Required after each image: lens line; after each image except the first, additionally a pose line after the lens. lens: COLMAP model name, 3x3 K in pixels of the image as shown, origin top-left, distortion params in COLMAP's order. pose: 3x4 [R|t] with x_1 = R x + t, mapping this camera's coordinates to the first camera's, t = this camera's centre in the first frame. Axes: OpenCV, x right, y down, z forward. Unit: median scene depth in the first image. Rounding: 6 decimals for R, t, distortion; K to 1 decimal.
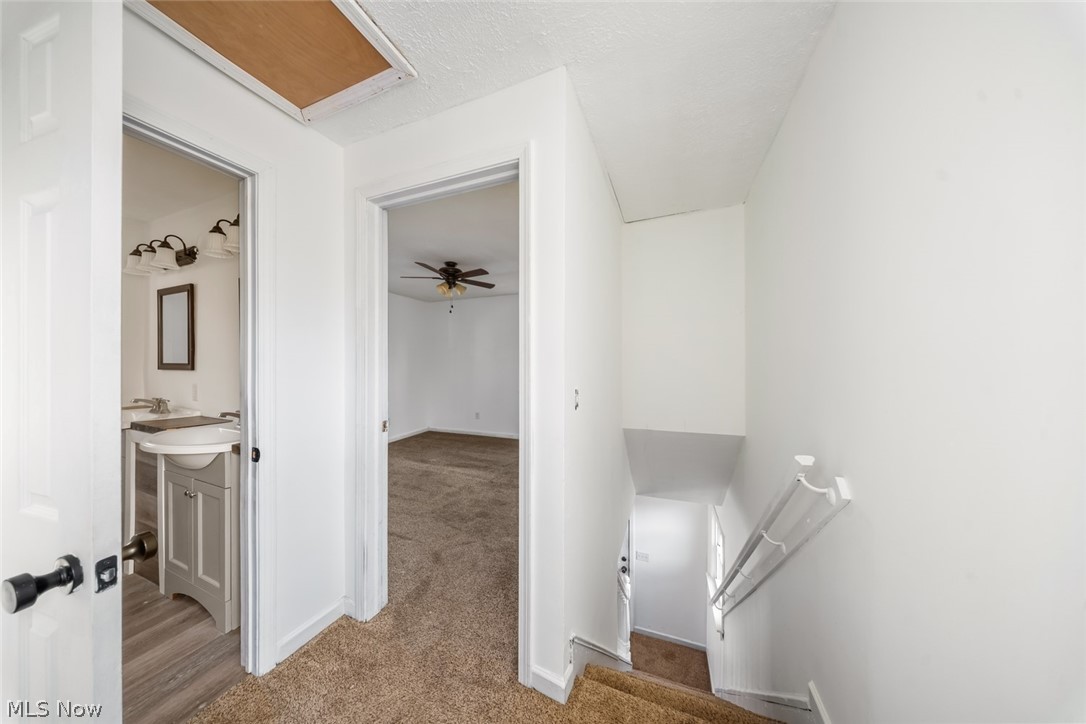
lens RADIAL K [[317.6, 0, 539.4], [0, 317.6, 364.7], [0, 0, 1]] dist [0.000952, -0.002254]
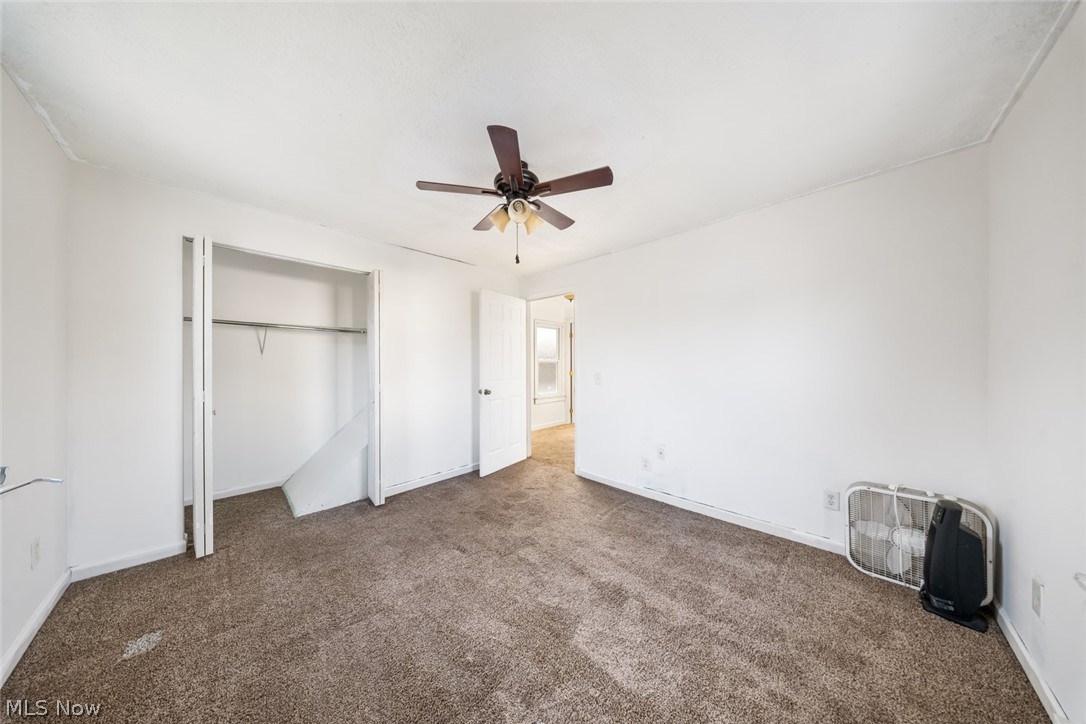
lens RADIAL K [[317.6, 0, 539.4], [0, 317.6, 364.7], [0, 0, 1]] dist [0.000952, -0.002254]
pose [[-0.926886, 0.001732, 0.375340, -0.434765], [0.006820, 0.999902, 0.012229, -0.003700], [-0.375282, 0.013895, -0.926807, 1.259209]]
